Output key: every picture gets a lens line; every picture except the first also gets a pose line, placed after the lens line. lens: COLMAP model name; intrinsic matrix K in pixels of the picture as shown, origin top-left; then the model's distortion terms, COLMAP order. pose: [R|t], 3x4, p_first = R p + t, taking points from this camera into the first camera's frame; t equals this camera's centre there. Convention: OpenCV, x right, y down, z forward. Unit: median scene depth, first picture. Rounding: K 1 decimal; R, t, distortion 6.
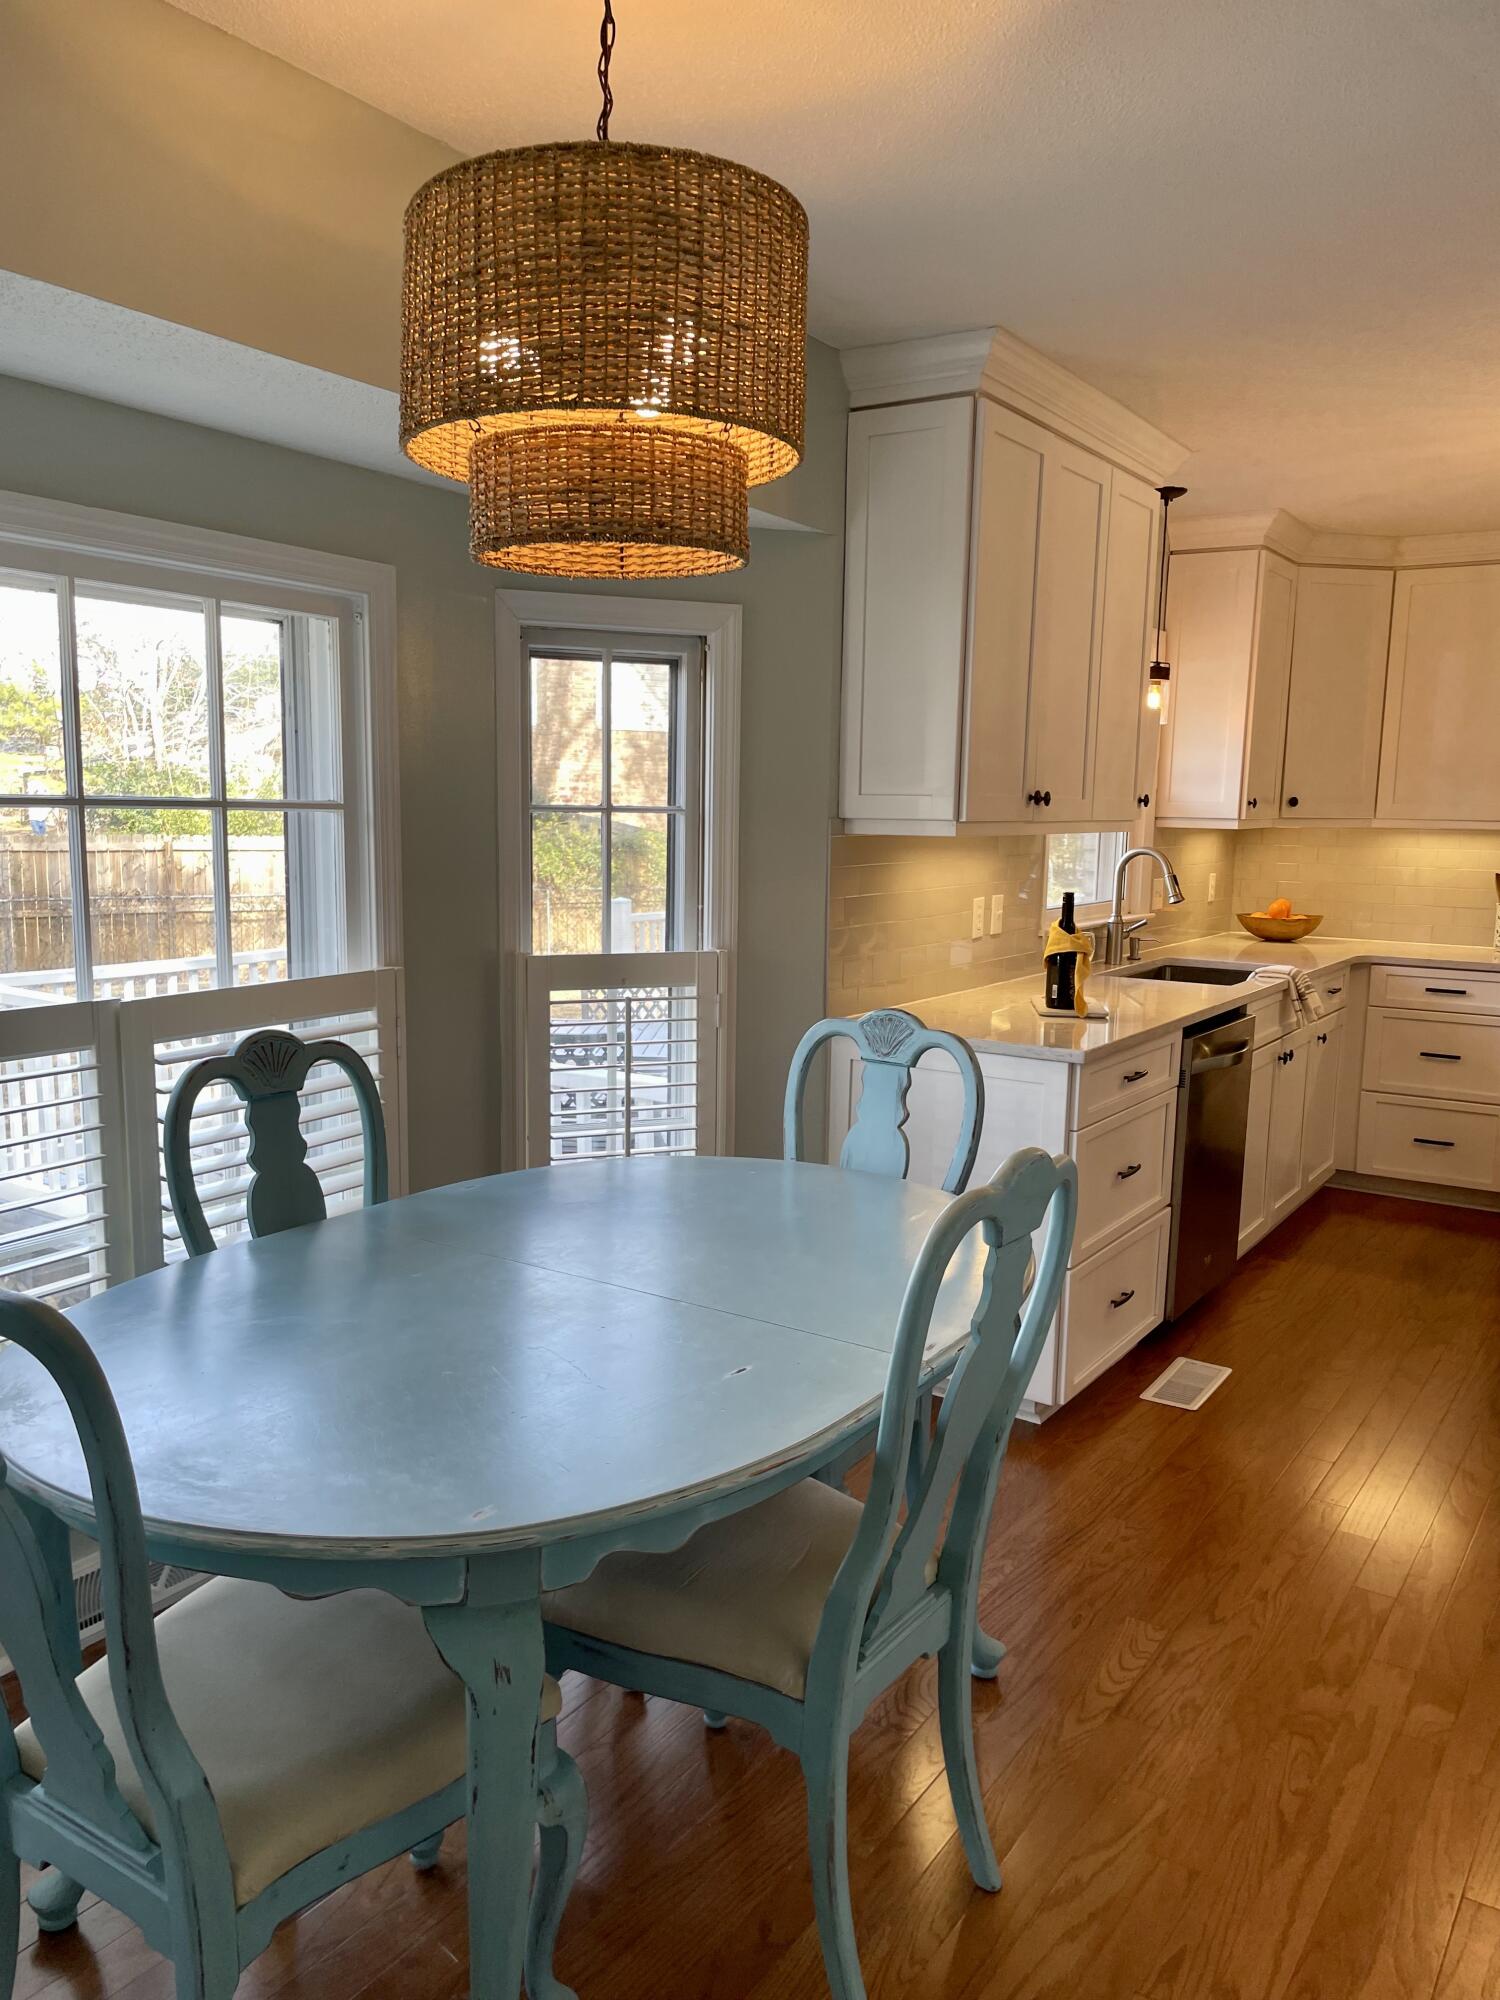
lens RADIAL K [[1518.3, 0, 747.2], [0, 1518.3, 1001.2], [0, 0, 1]] dist [0.057118, -0.053872]
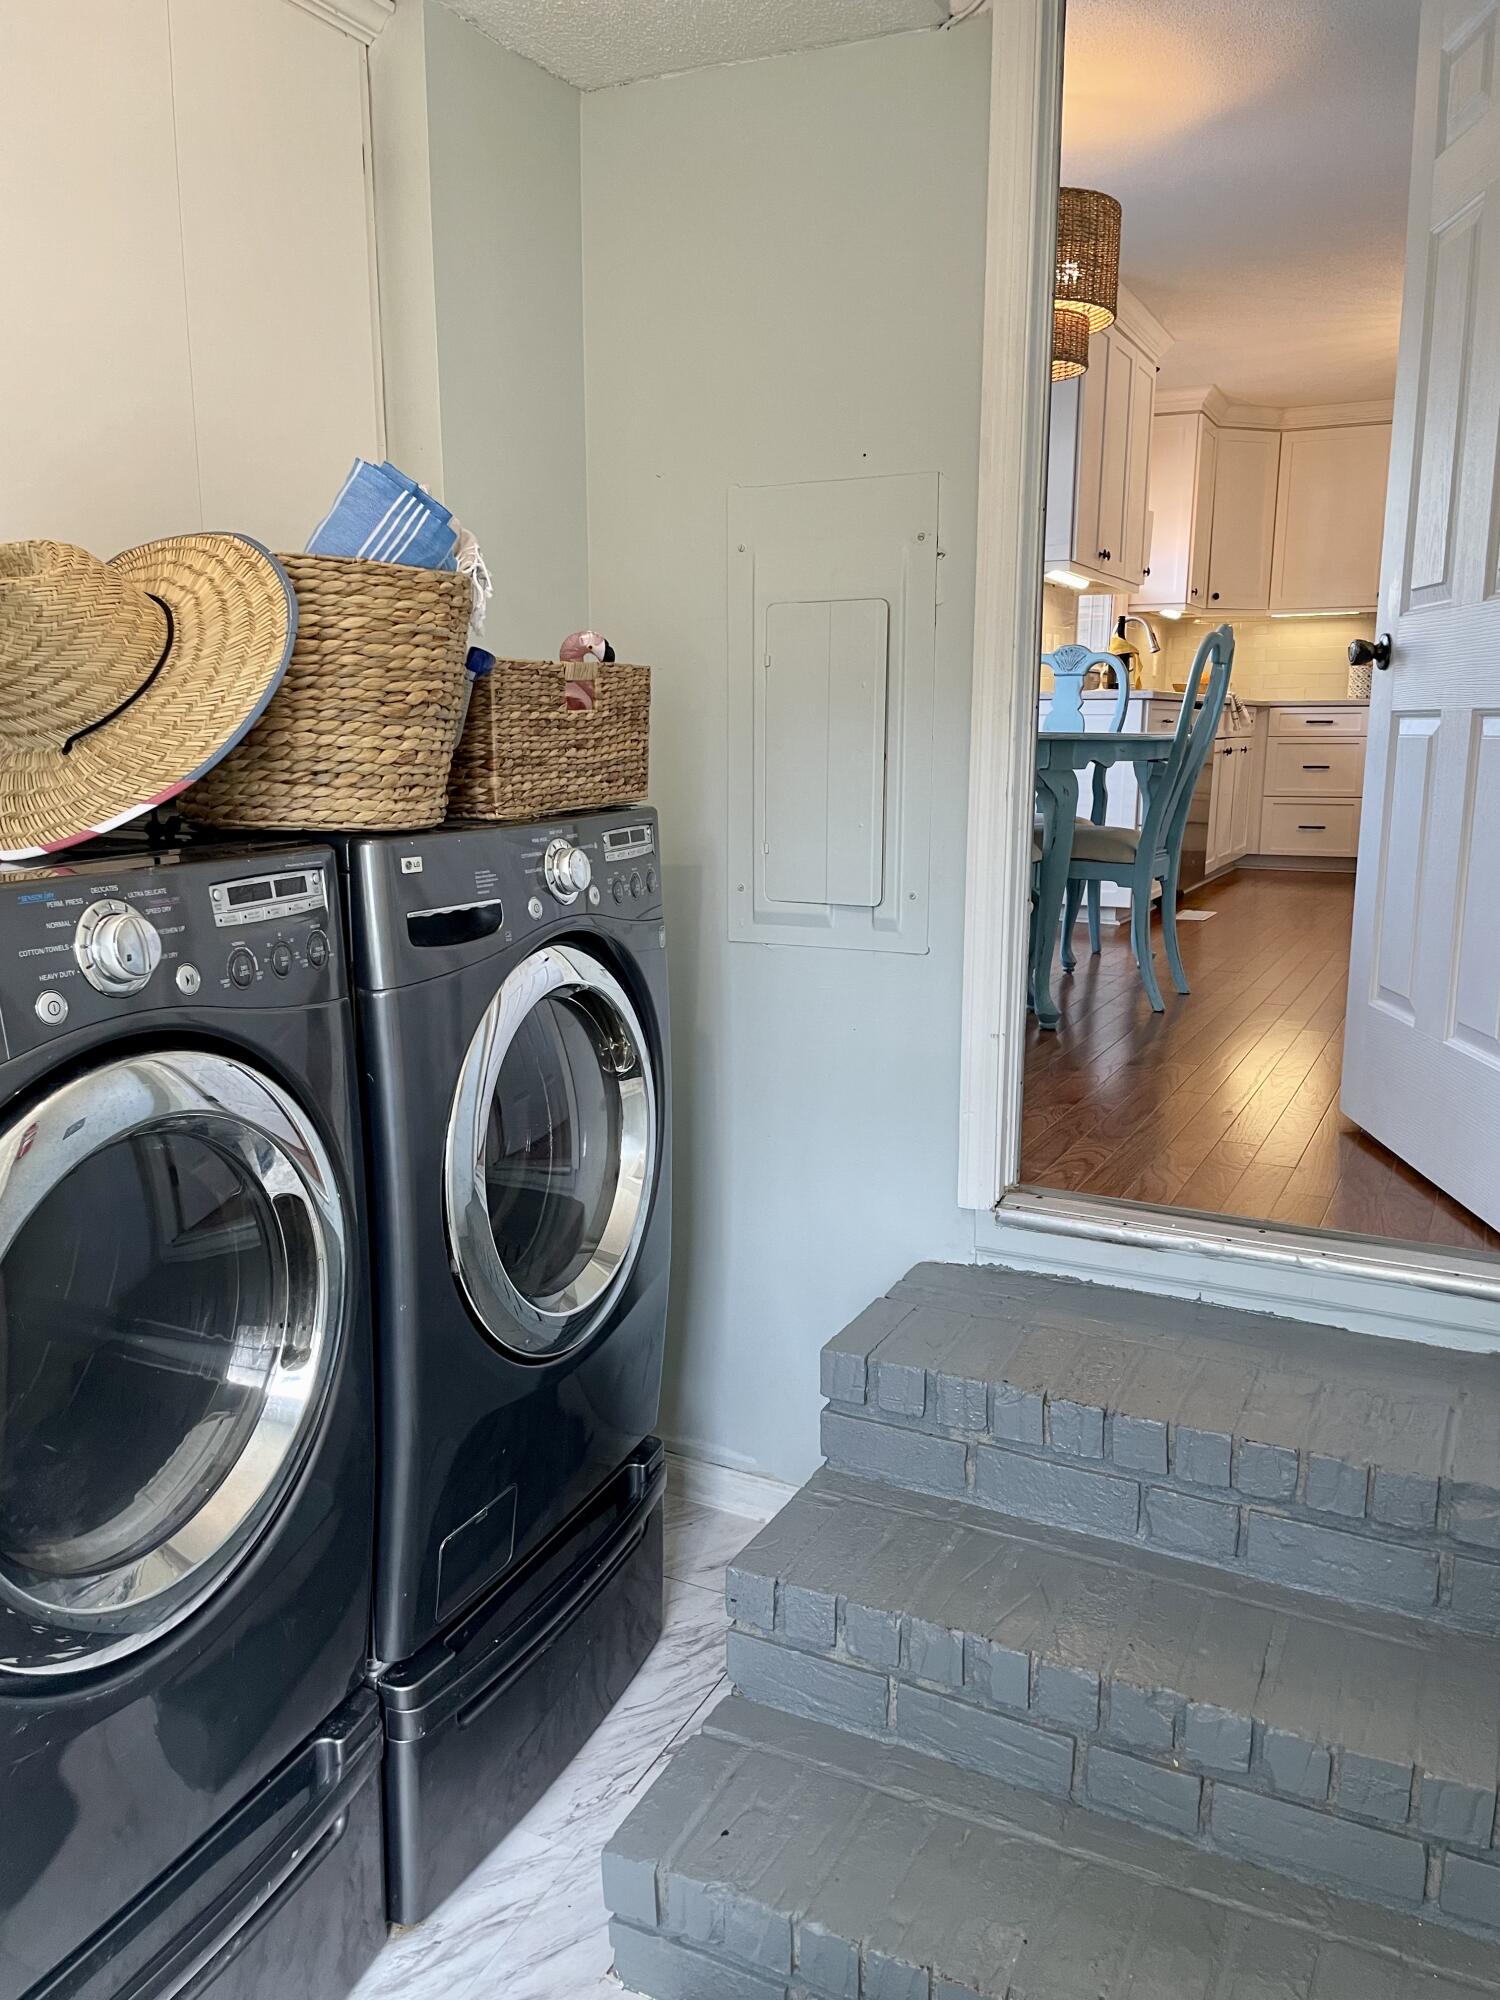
lens RADIAL K [[1518.3, 0, 763.0], [0, 1518.3, 1007.1], [0, 0, 1]] dist [0.057118, -0.053872]
pose [[0.991908, -0.036368, 0.121634, -0.265172], [0.029688, 0.997973, 0.056286, 0.168579], [-0.123435, -0.052219, 0.990978, -0.410369]]
